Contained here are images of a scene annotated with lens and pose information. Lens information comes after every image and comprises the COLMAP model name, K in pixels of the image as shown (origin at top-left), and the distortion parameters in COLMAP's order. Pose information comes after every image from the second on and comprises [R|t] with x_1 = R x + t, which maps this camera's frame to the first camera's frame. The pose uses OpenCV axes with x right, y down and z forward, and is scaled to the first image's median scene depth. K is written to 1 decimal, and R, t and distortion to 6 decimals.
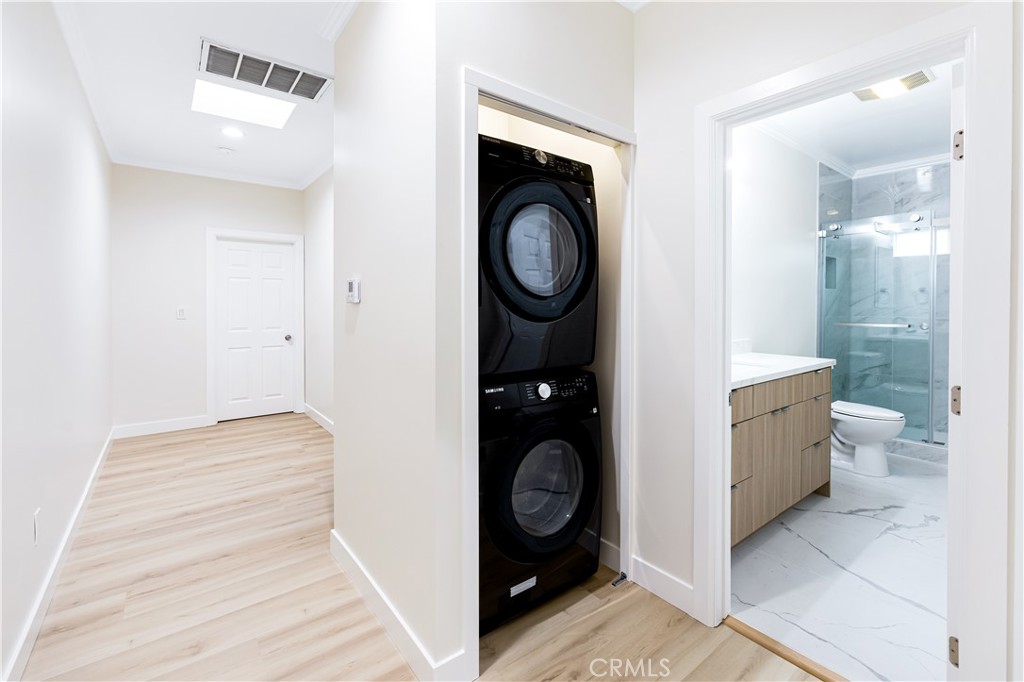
lens RADIAL K [[454.1, 0, 533.8], [0, 454.1, 309.8], [0, 0, 1]] dist [-0.001800, -0.000185]
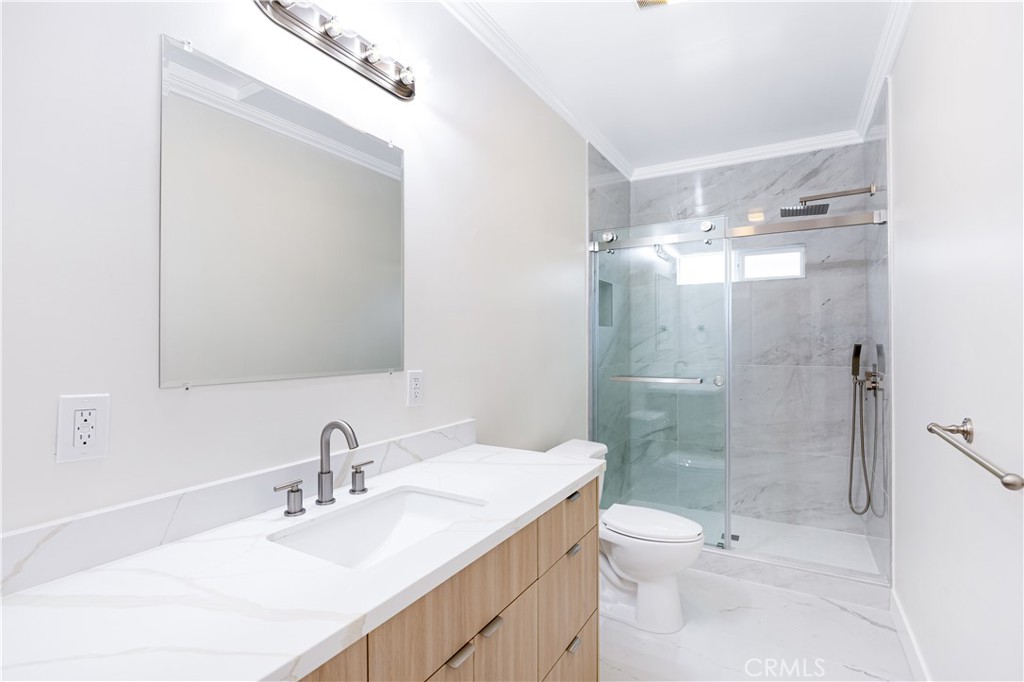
lens RADIAL K [[485.7, 0, 512.0], [0, 485.7, 341.0], [0, 0, 1]] dist [-0.017165, -0.000155]
pose [[0.933769, -0.006742, 0.357813, 0.243572], [0.010235, 0.999917, -0.007869, -0.019297], [-0.357730, 0.011010, 0.933760, 0.341943]]
